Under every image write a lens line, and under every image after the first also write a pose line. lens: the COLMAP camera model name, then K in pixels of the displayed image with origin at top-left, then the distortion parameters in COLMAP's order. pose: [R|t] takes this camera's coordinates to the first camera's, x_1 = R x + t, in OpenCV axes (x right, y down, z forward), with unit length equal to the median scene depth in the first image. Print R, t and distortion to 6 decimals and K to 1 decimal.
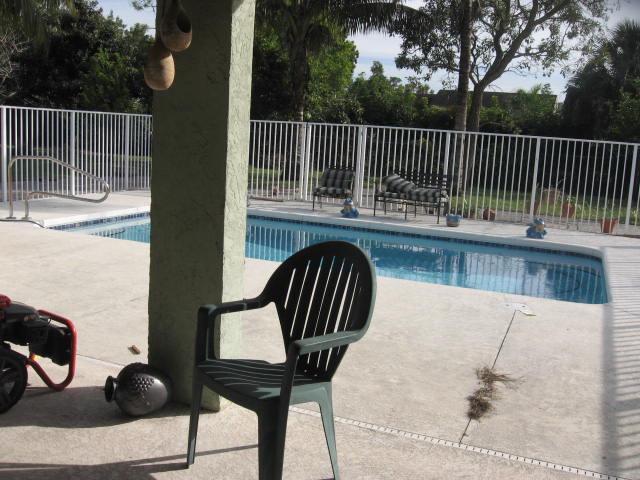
lens RADIAL K [[660.3, 0, 319.6], [0, 660.3, 238.4], [0, 0, 1]] dist [-0.111496, 0.000000]
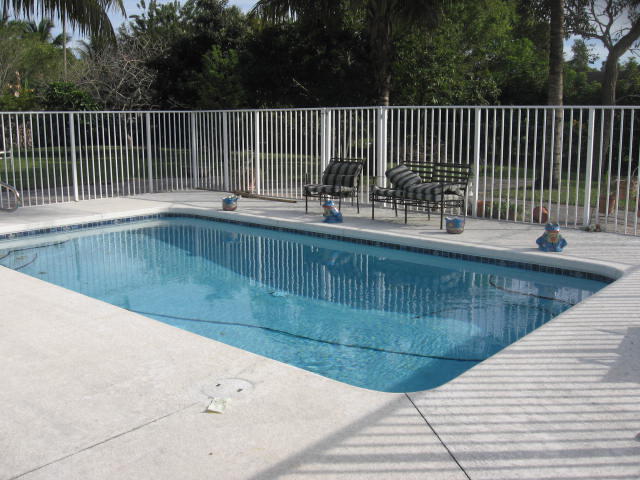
lens RADIAL K [[660.3, 0, 319.9], [0, 660.3, 239.8], [0, 0, 1]] dist [-0.111496, 0.000000]
pose [[0.944955, -0.002148, -0.327195, 0.253180], [0.005965, 0.999925, 0.010664, -0.016324], [0.327147, -0.012028, 0.944897, 0.204755]]
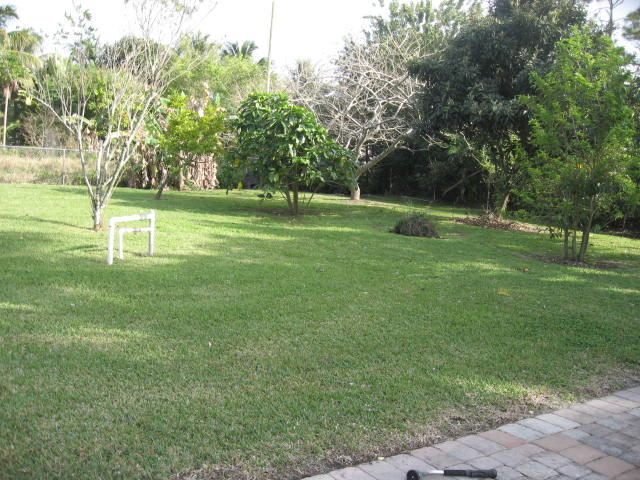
lens RADIAL K [[660.3, 0, 320.8], [0, 660.3, 239.2], [0, 0, 1]] dist [-0.111496, 0.000000]
pose [[0.824953, 0.052923, -0.562718, -0.399628], [-0.093477, 0.994671, -0.043492, -0.177088], [0.557417, 0.088480, 0.825504, 0.936907]]
